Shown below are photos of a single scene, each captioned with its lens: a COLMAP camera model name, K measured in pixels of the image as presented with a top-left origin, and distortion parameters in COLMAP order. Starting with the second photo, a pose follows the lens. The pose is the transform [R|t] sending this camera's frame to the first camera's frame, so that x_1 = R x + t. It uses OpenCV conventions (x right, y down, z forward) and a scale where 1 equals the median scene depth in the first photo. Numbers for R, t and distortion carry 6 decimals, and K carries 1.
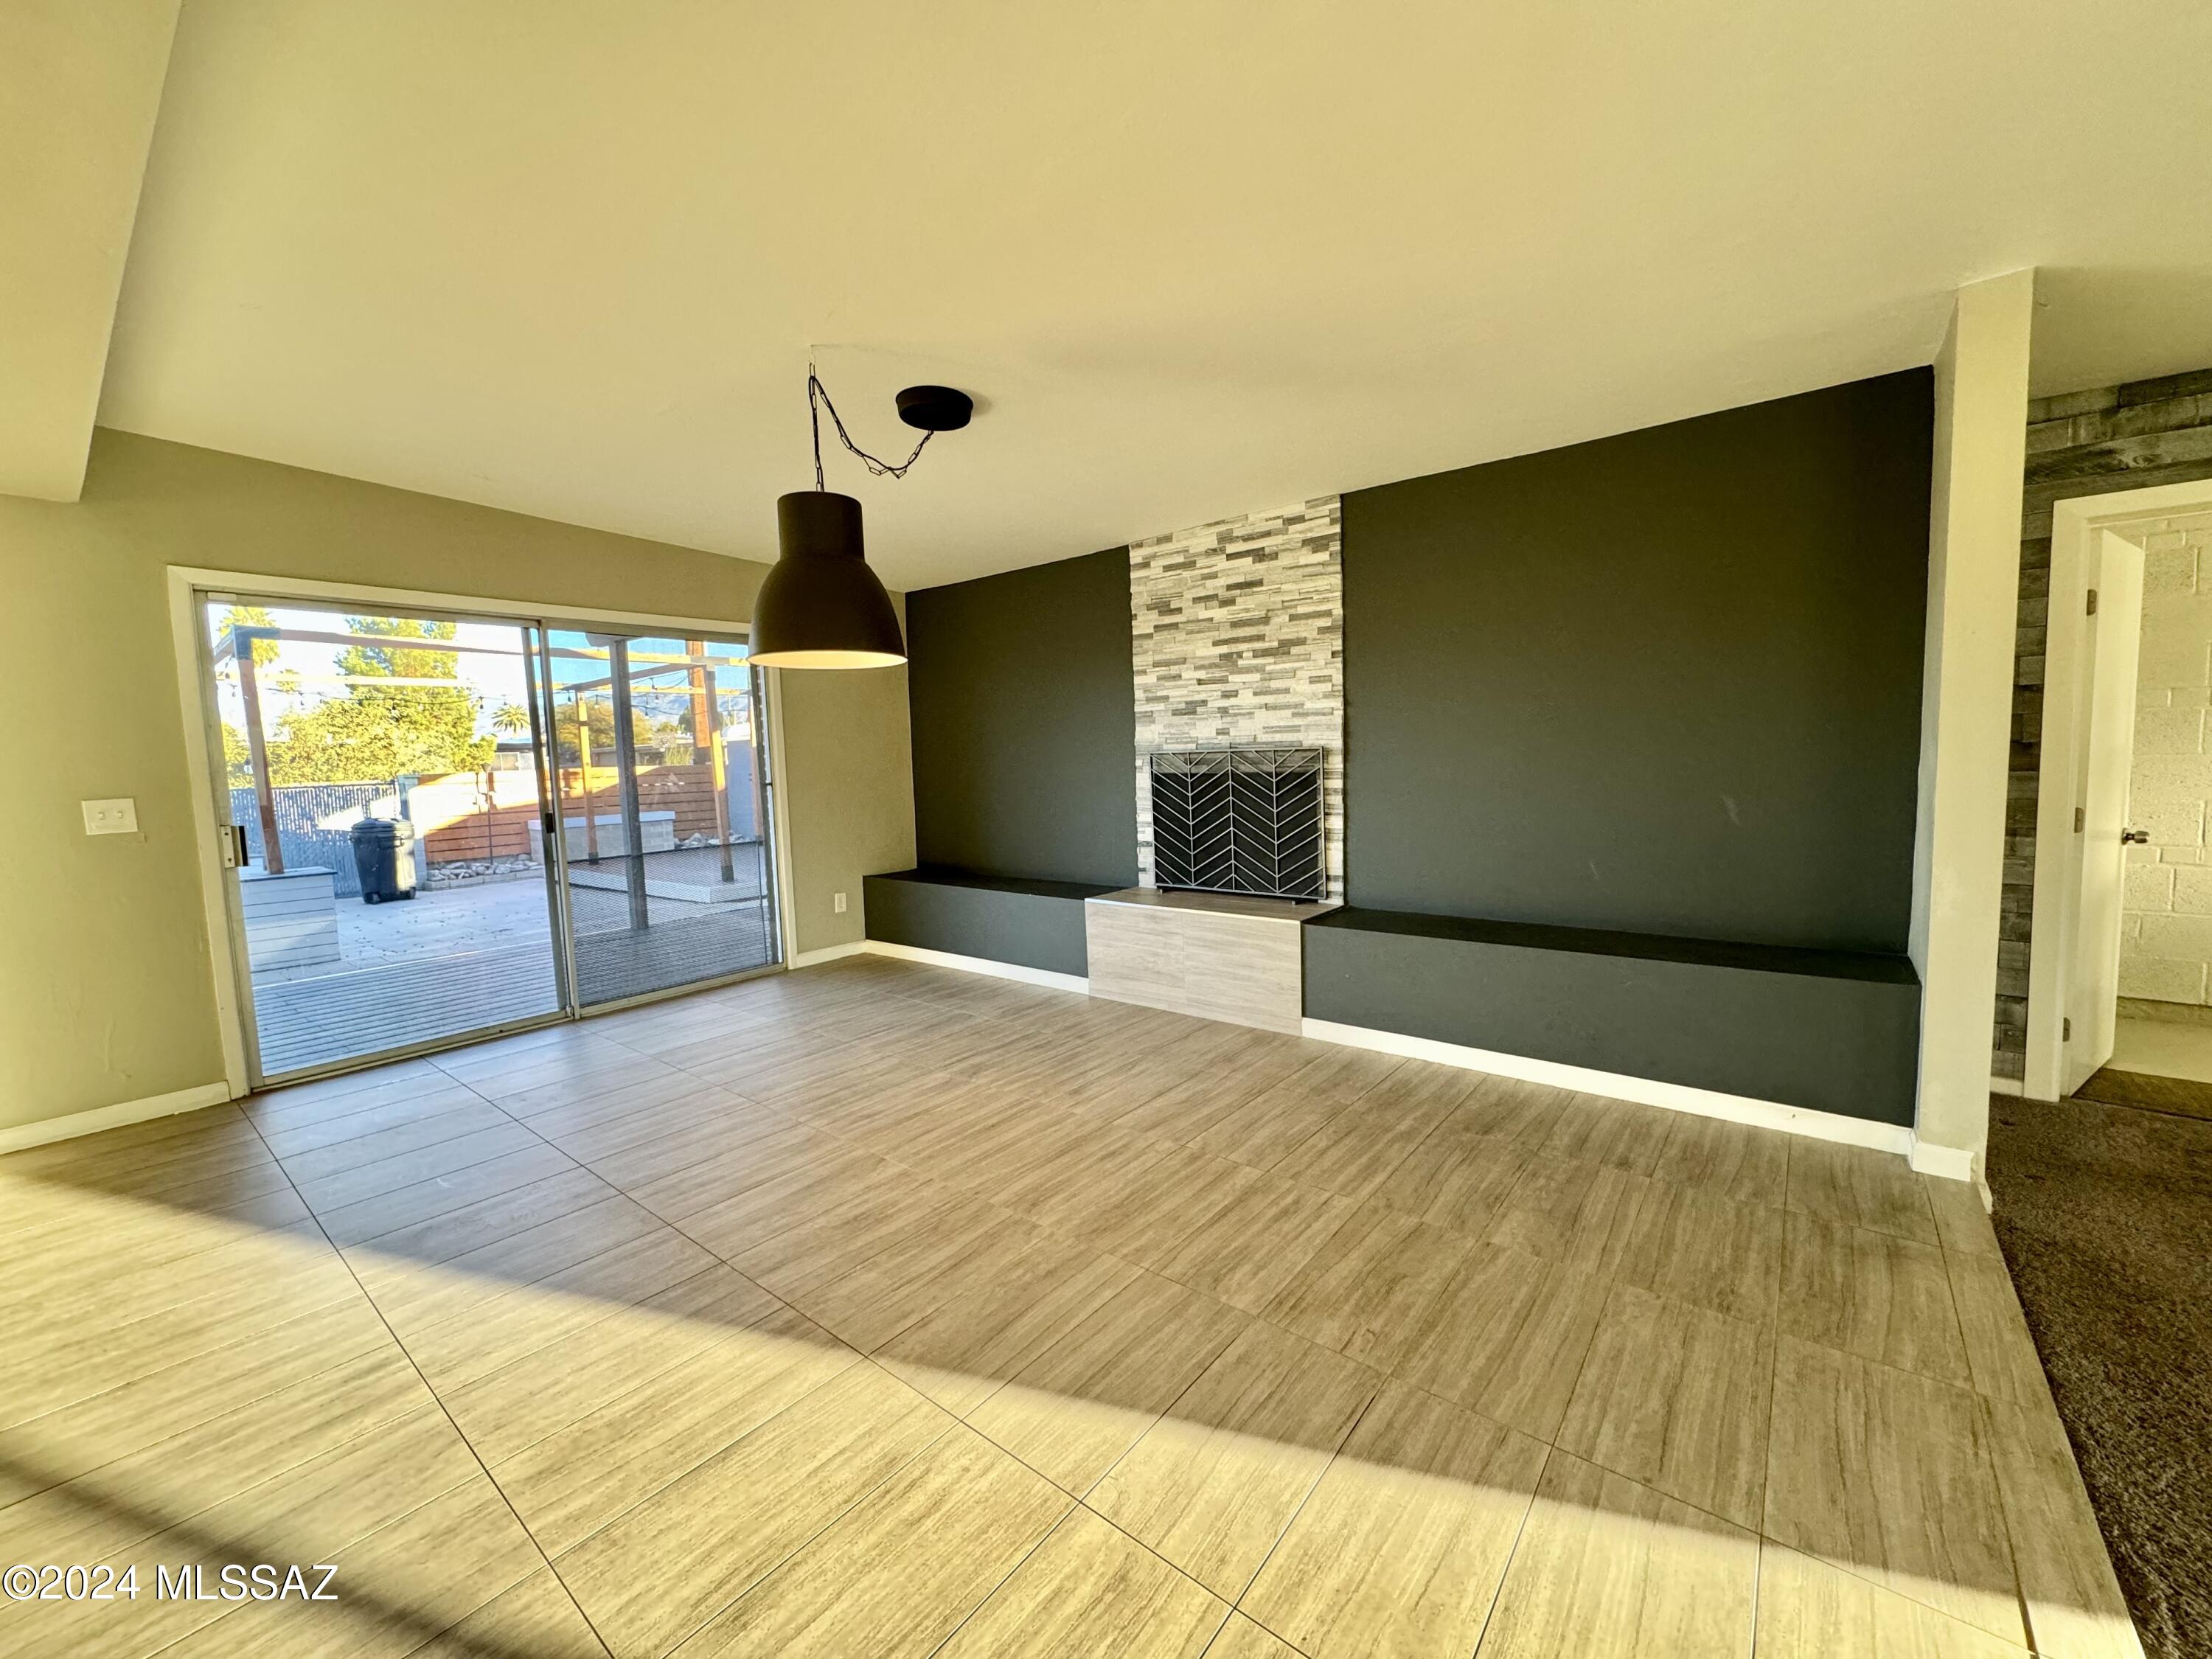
lens RADIAL K [[877.3, 0, 1102.5], [0, 877.3, 827.8], [0, 0, 1]] dist [-0.001088, 0.000098]
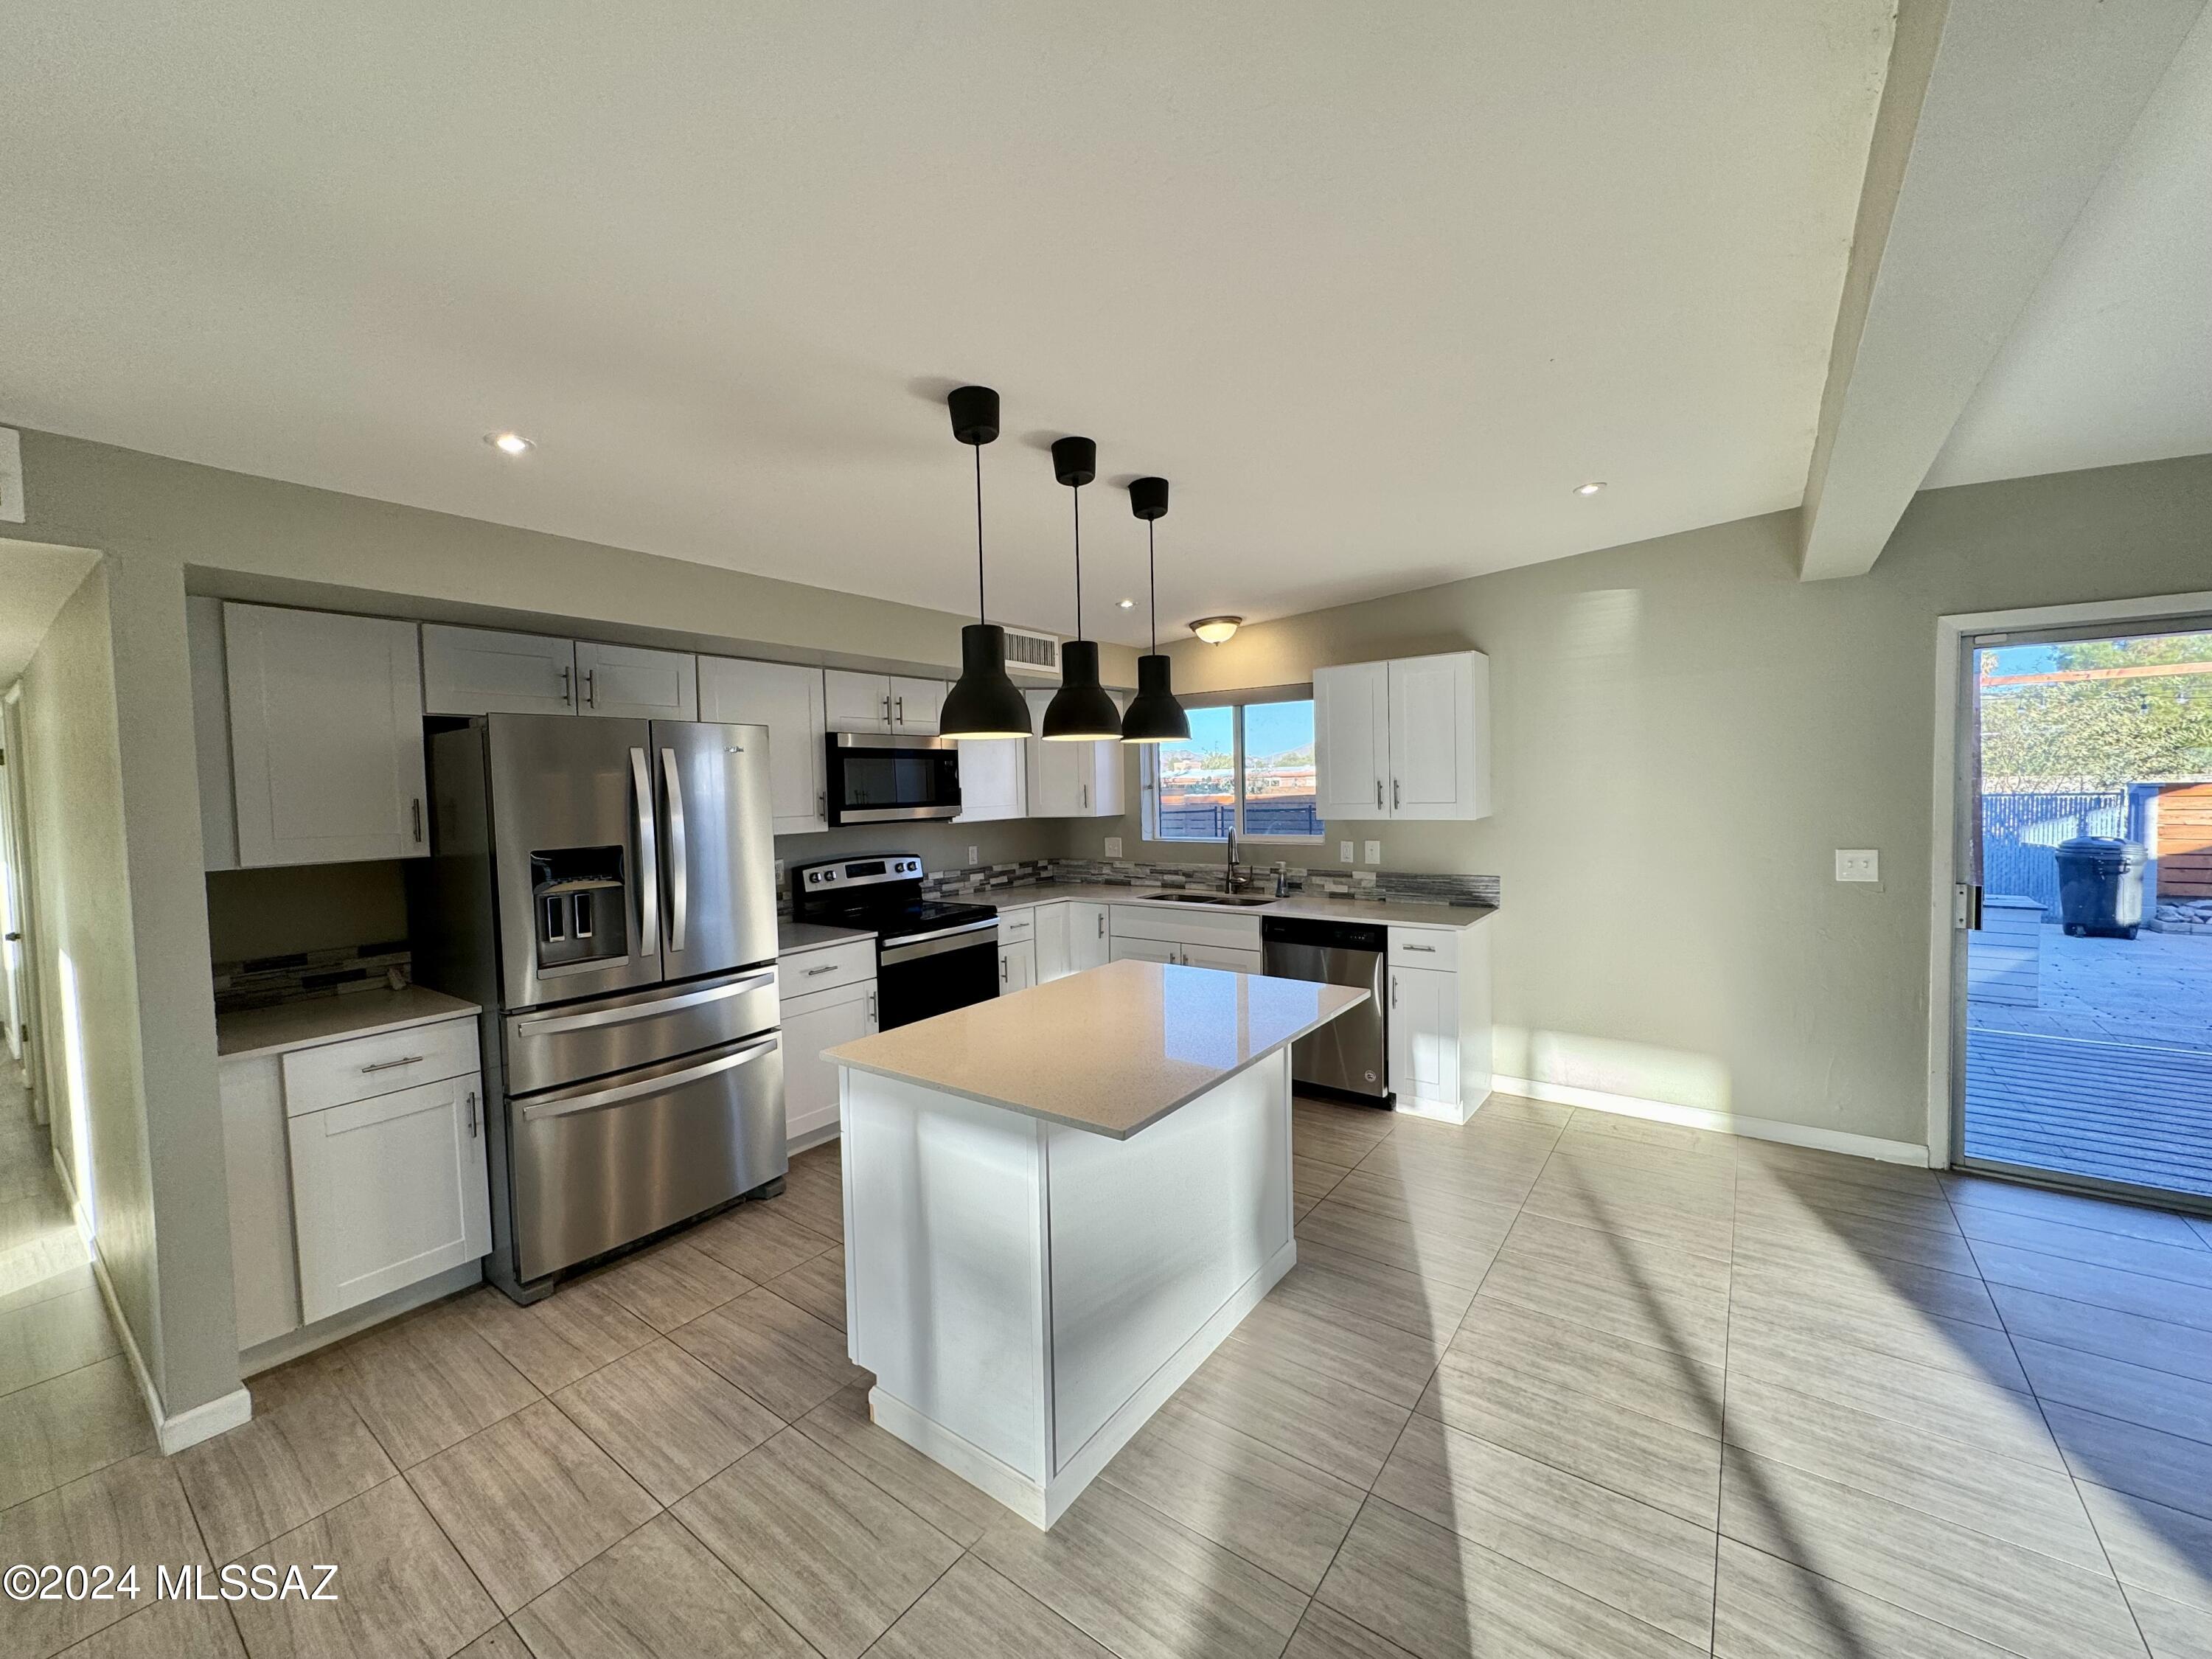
lens RADIAL K [[877.3, 0, 1102.2], [0, 877.3, 825.0], [0, 0, 1]] dist [-0.001088, 0.000098]
pose [[0.044140, 0.076052, -0.996126, -0.085427], [-0.061435, 0.995418, 0.073275, -0.061979], [0.997135, 0.057962, 0.048610, 0.022789]]
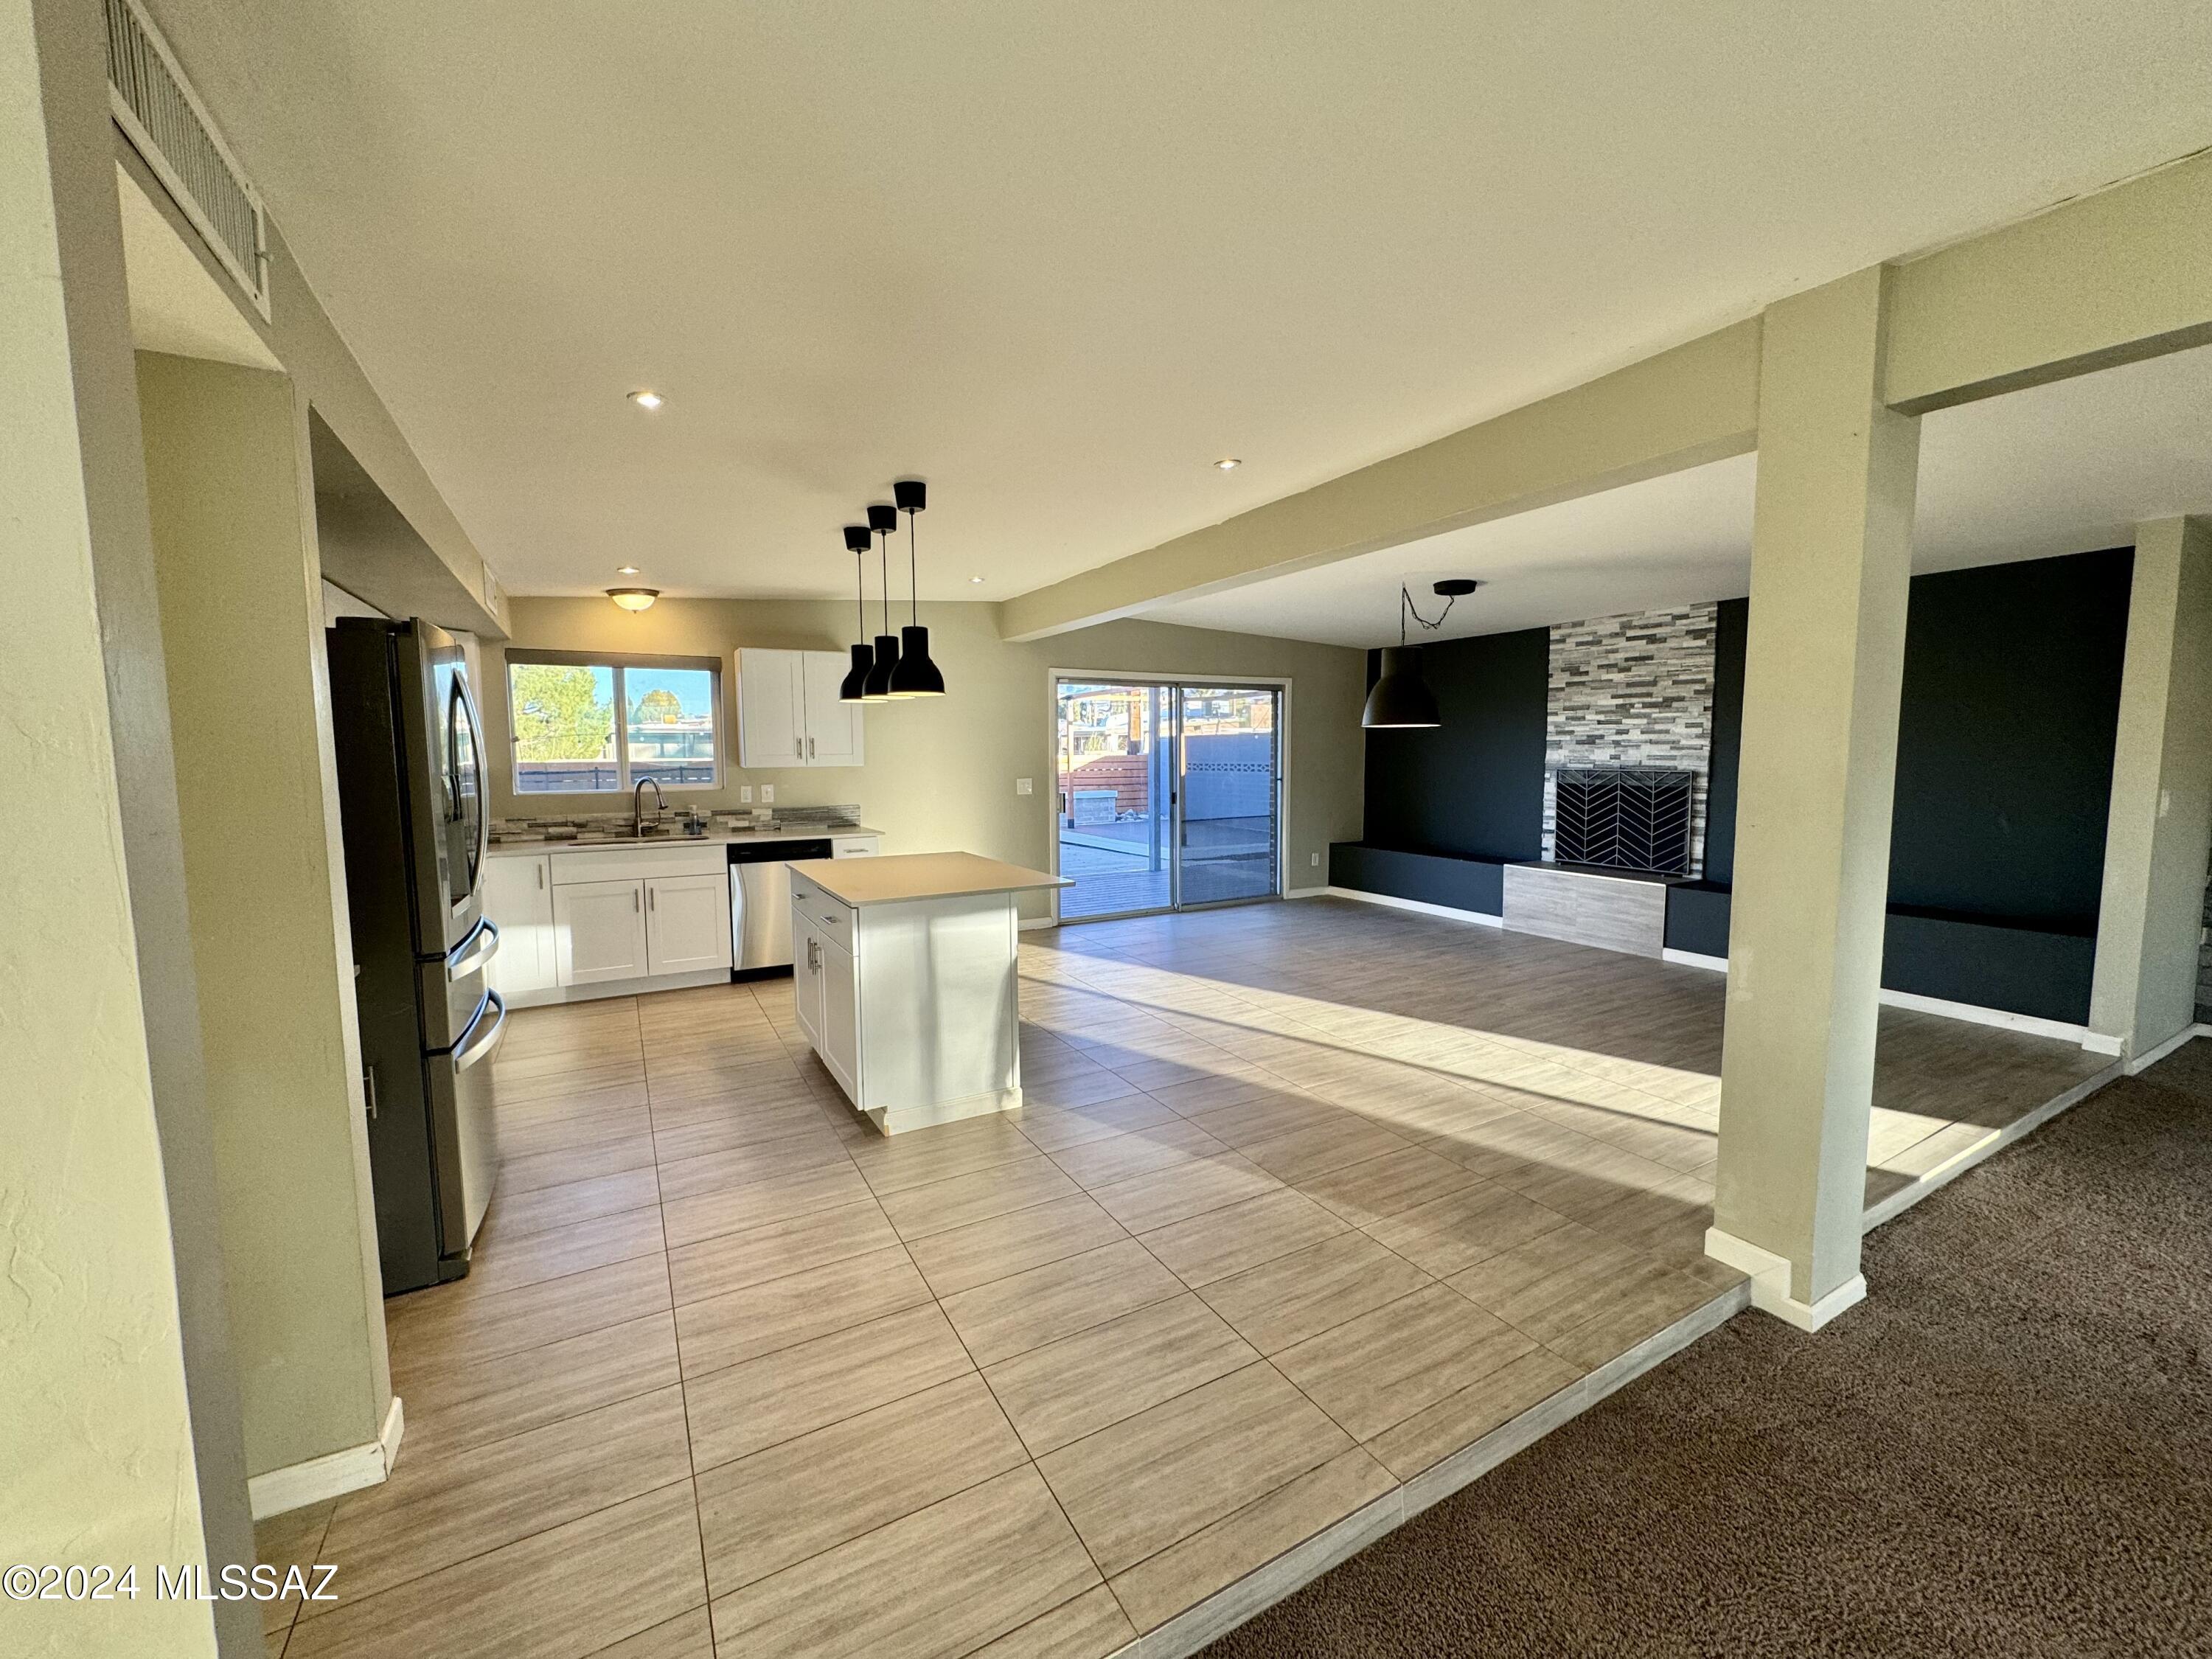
lens RADIAL K [[877.3, 0, 1102.6], [0, 877.3, 825.4], [0, 0, 1]] dist [-0.001088, 0.000098]
pose [[0.929677, 0.057855, -0.363805, -0.122970], [-0.054173, 0.998325, 0.020327, 0.021486], [0.364371, 0.000811, 0.931253, -0.694642]]
